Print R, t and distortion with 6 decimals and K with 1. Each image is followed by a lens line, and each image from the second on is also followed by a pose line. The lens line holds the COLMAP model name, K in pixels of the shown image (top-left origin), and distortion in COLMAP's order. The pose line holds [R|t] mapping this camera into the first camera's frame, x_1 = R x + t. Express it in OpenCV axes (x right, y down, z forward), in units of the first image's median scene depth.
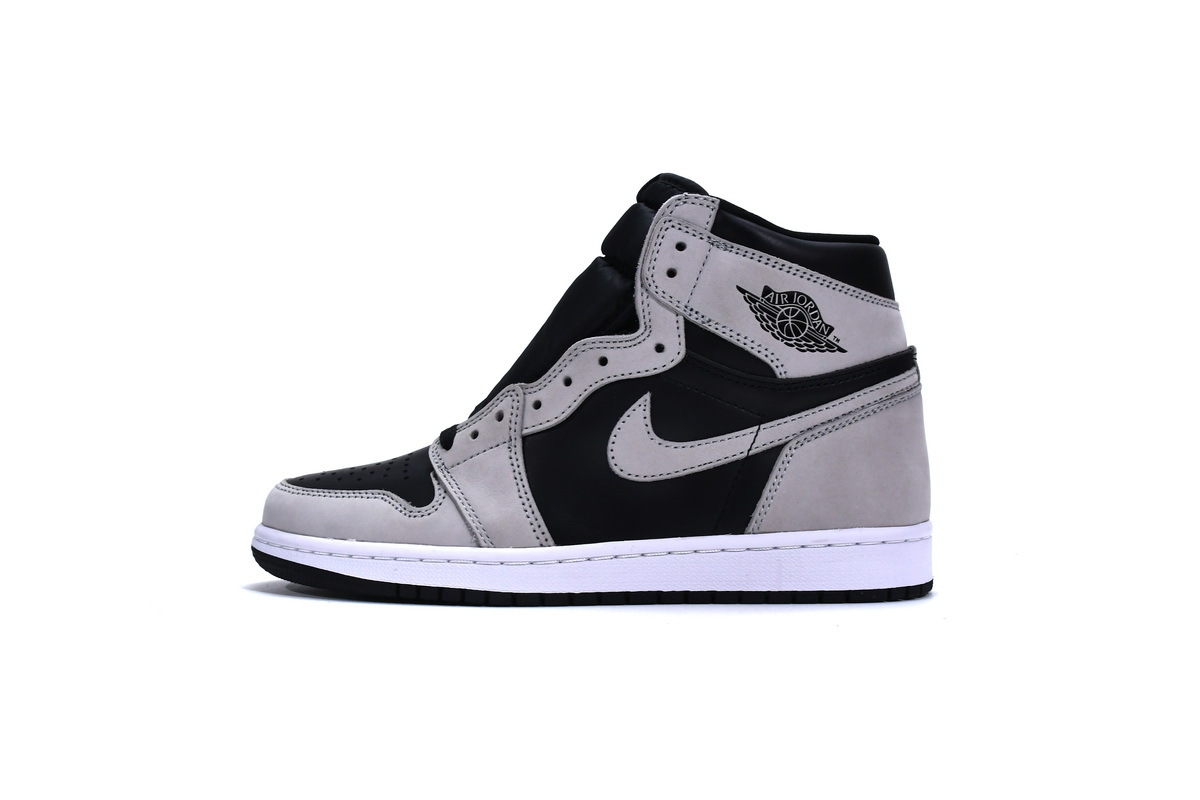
lens RADIAL K [[1311.1, 0, 597.1], [0, 1311.1, 397.1], [0, 0, 1]] dist [-0.034256, 0.000000]
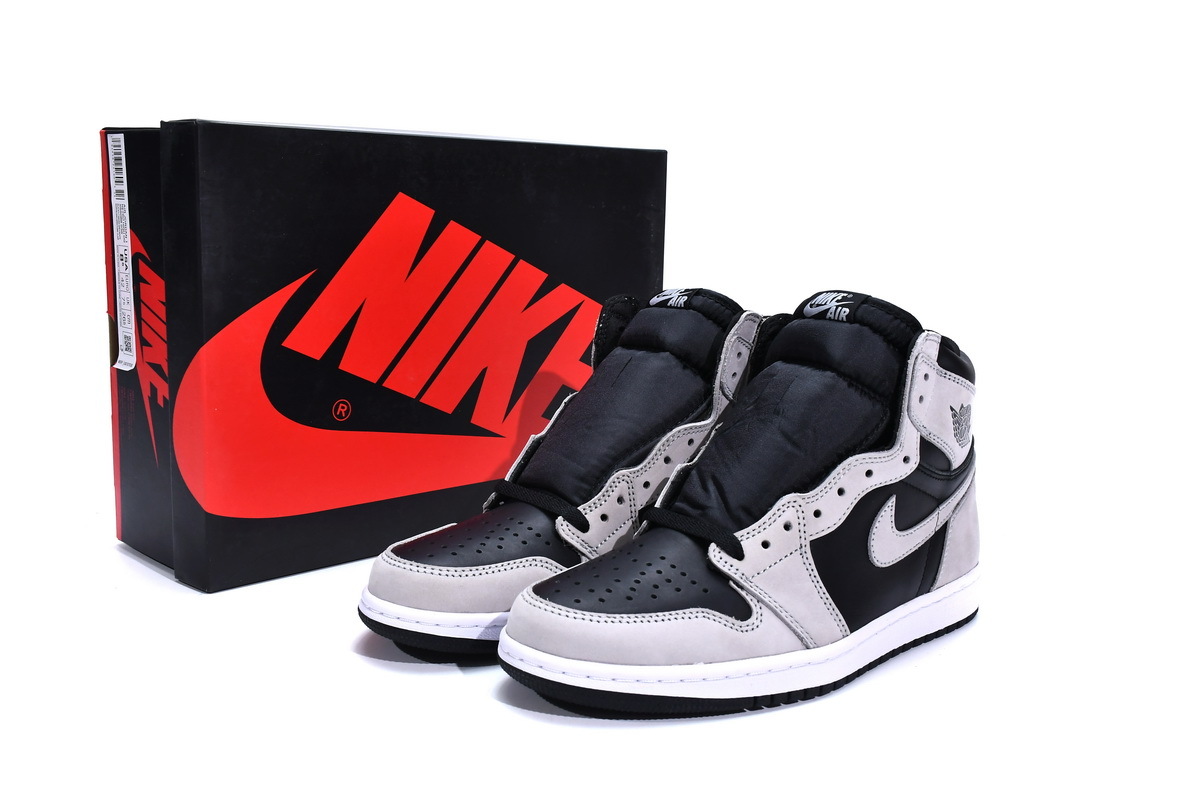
lens RADIAL K [[1246.5, 0, 601.0], [0, 1246.5, 400.8], [0, 0, 1]] dist [0.003419, 0.000000]
pose [[0.693756, -0.093997, 0.714050, -0.956354], [-0.059004, 0.980696, 0.186426, -0.285939], [-0.717789, -0.171466, 0.674817, 0.423869]]
